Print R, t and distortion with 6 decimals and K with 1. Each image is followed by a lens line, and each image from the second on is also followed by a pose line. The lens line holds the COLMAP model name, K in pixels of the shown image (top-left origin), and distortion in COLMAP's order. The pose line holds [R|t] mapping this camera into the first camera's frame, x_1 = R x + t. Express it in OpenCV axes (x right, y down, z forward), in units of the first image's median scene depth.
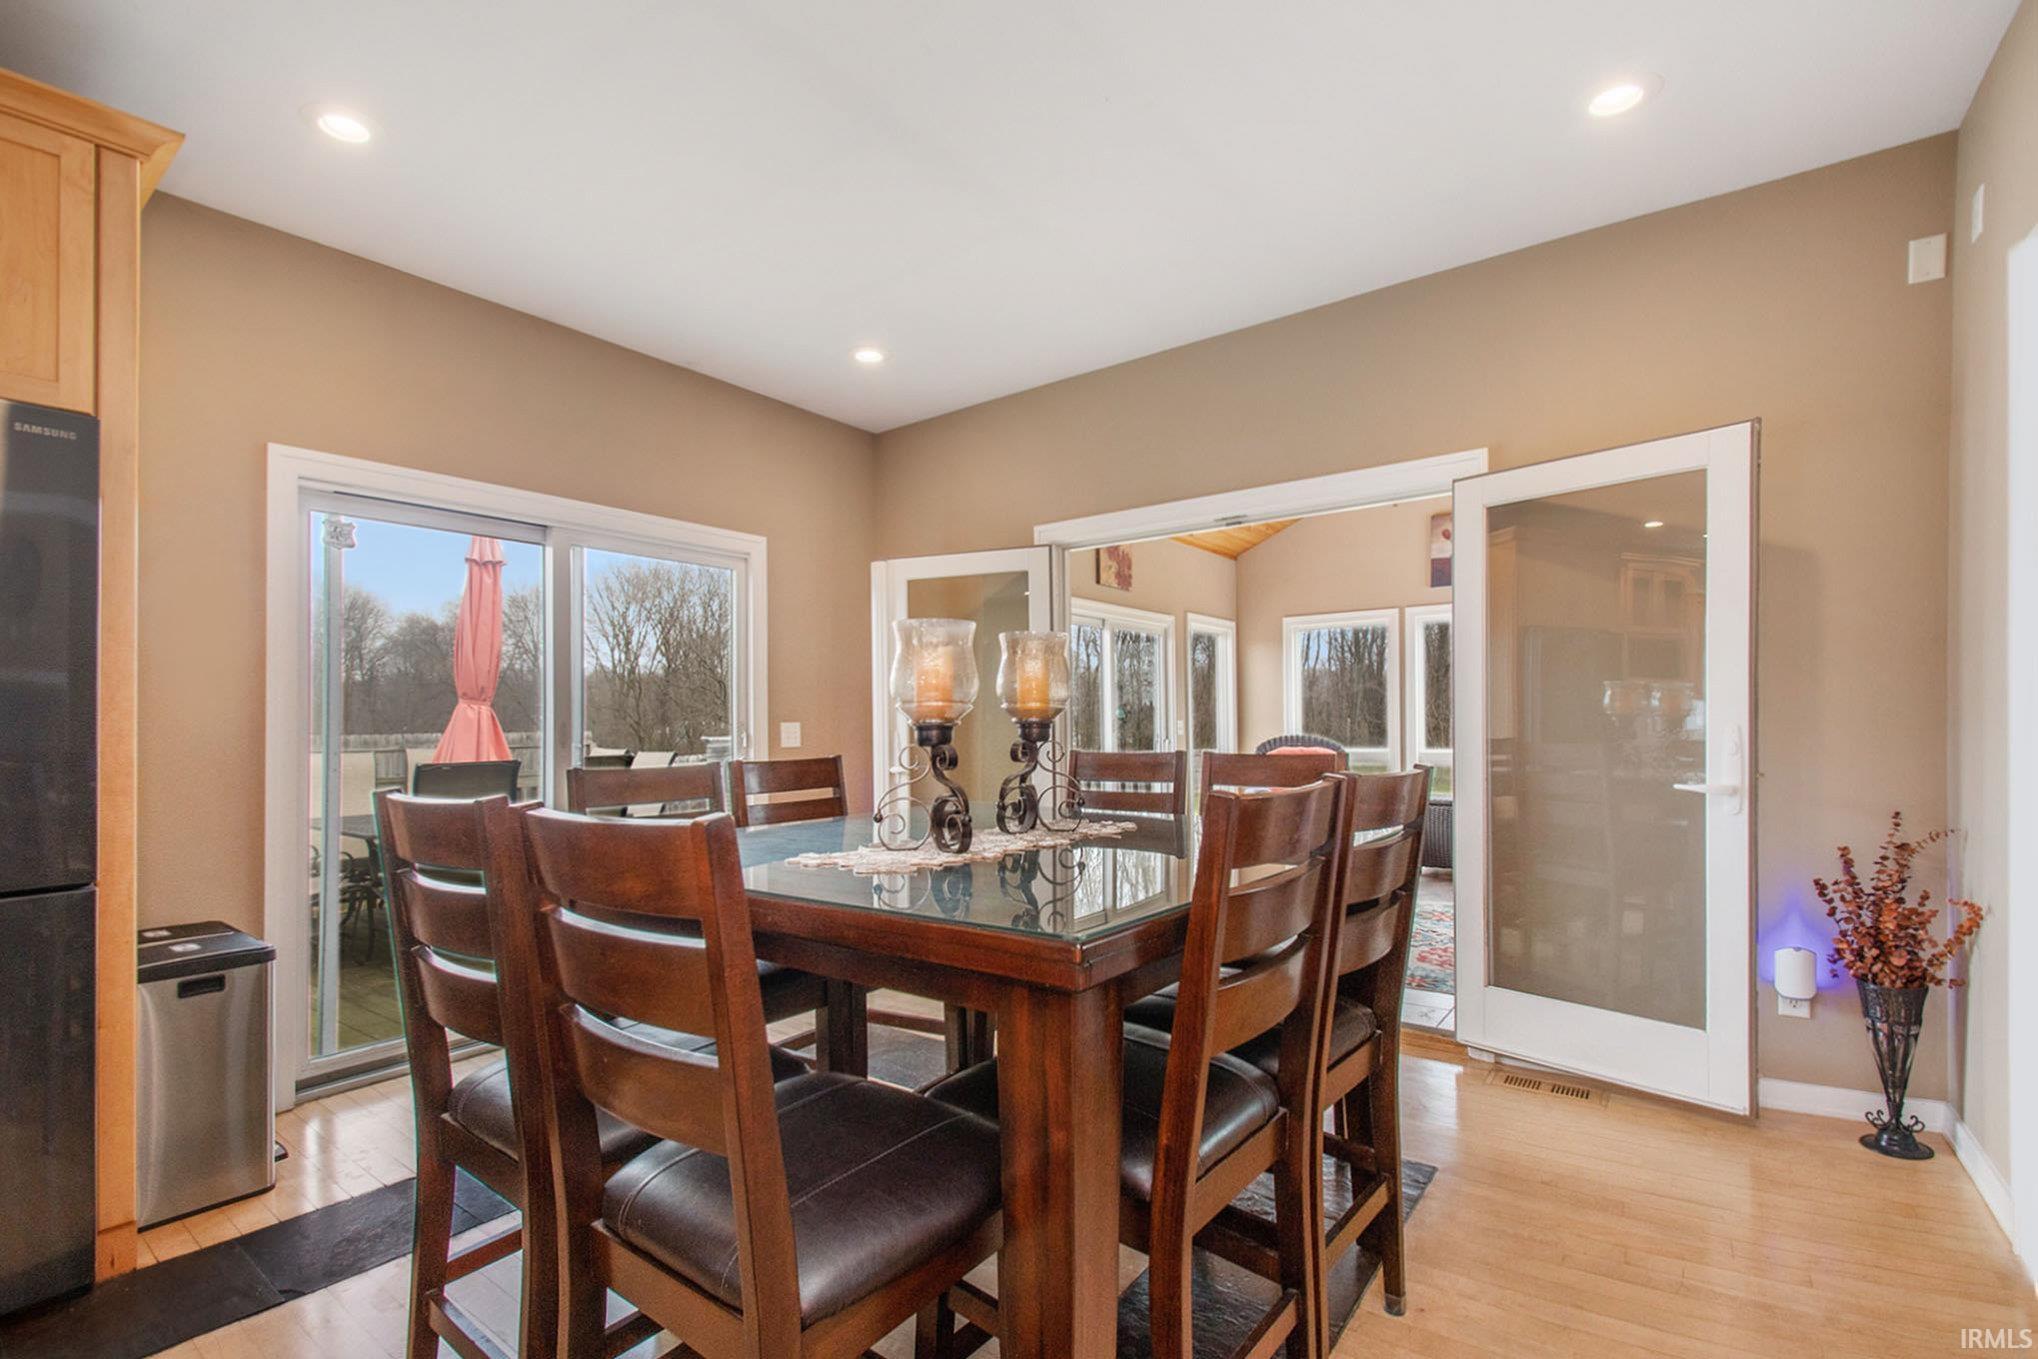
lens RADIAL K [[913.0, 0, 977.4], [0, 913.0, 724.1], [0, 0, 1]] dist [-0.004091, -0.000468]
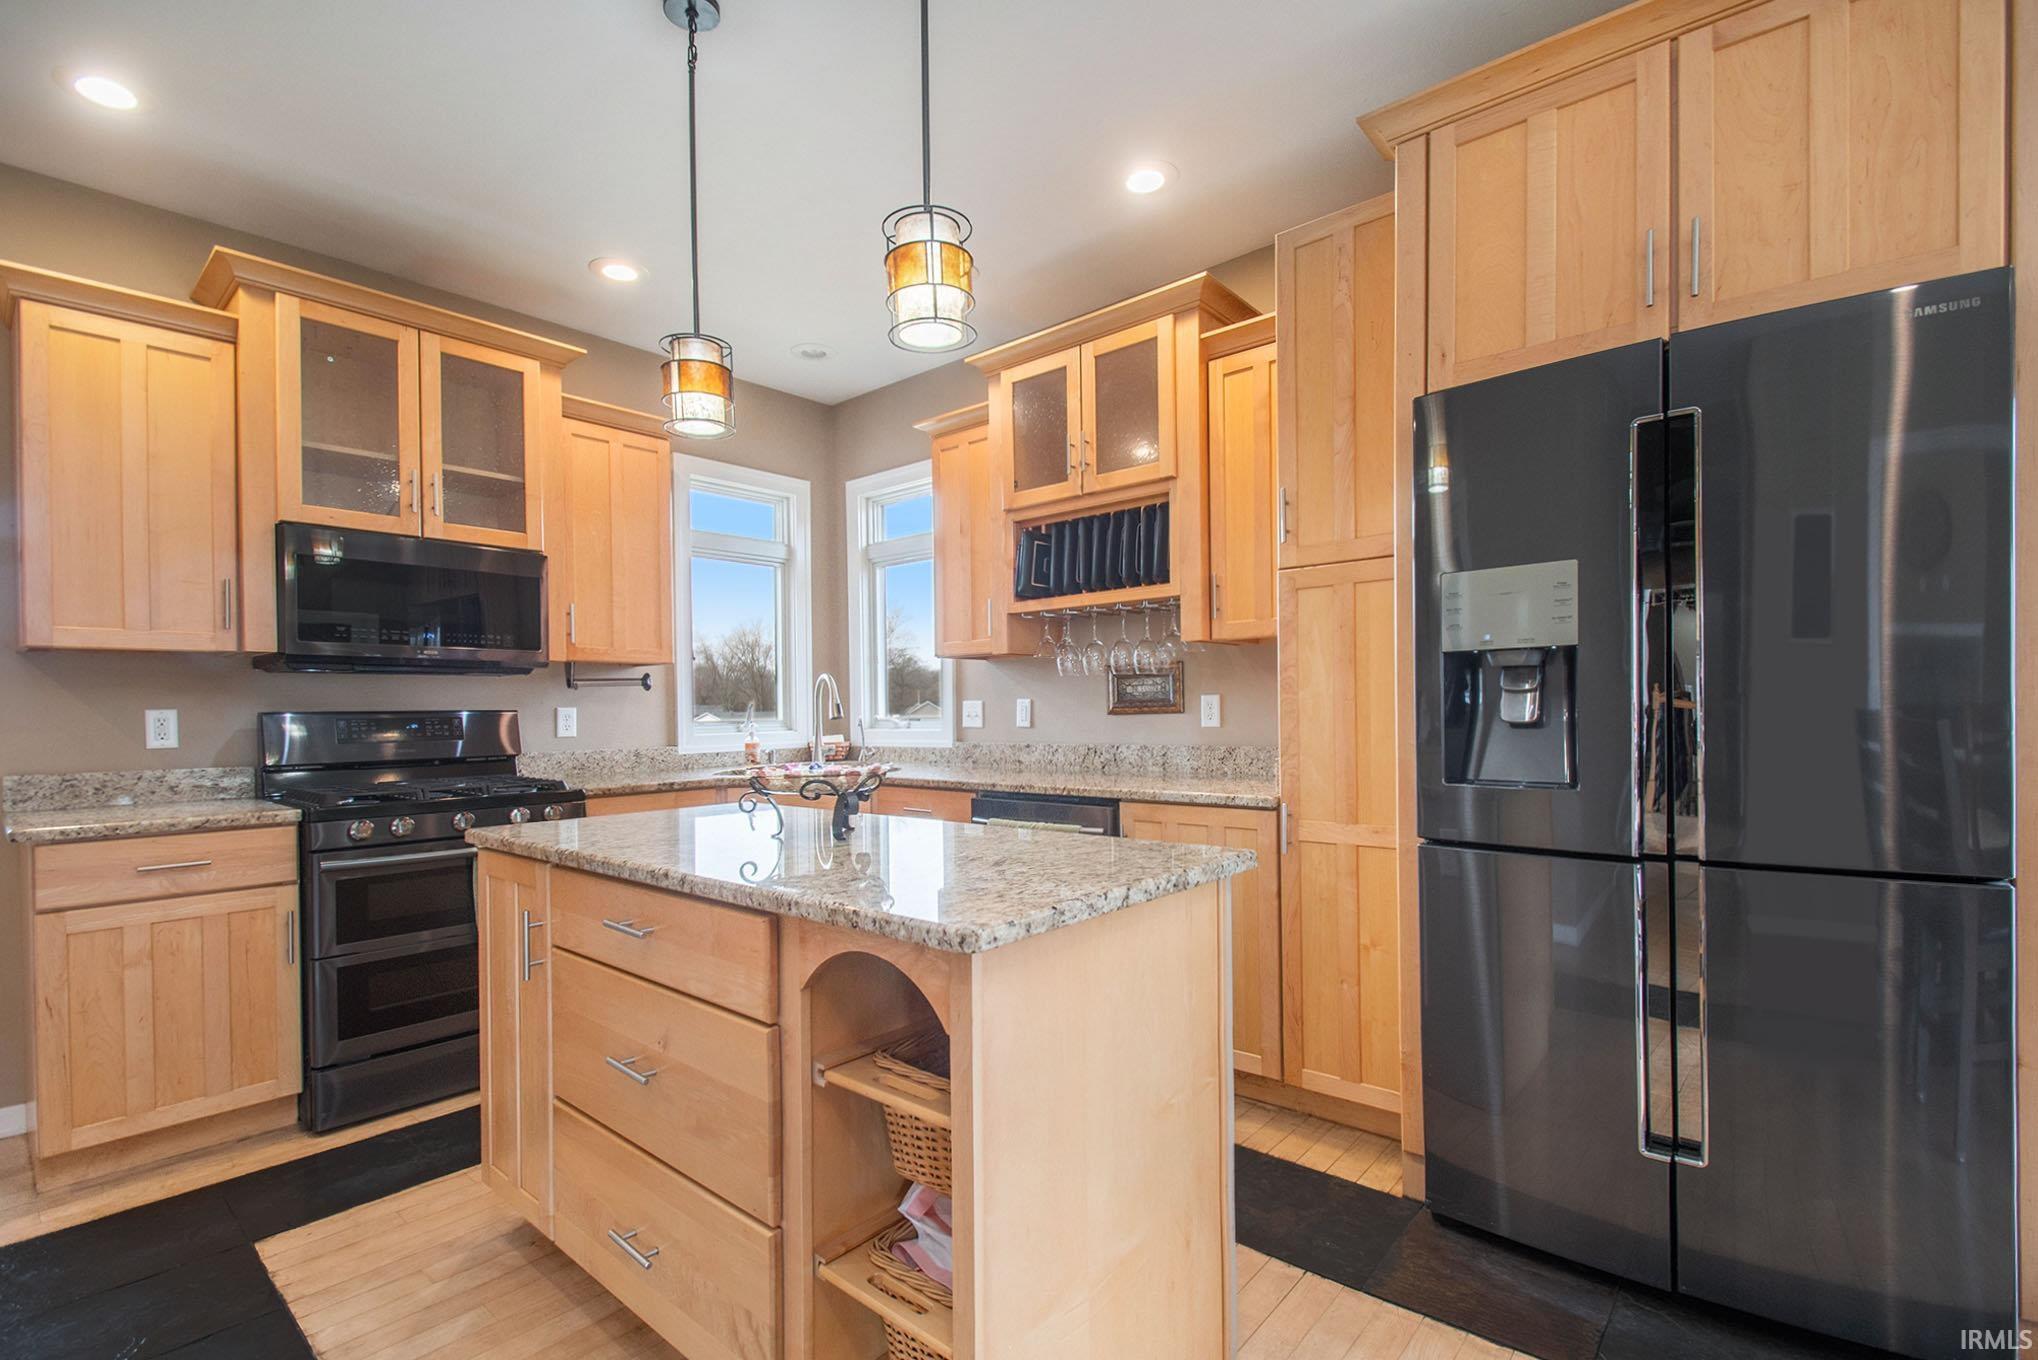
lens RADIAL K [[913.0, 0, 1019.5], [0, 913.0, 693.2], [0, 0, 1]] dist [-0.004091, -0.000468]
pose [[-0.028990, 0.012609, -0.999500, -0.205673], [0.006454, 0.999902, 0.012427, -0.001805], [0.999559, -0.006090, -0.029068, 0.215774]]
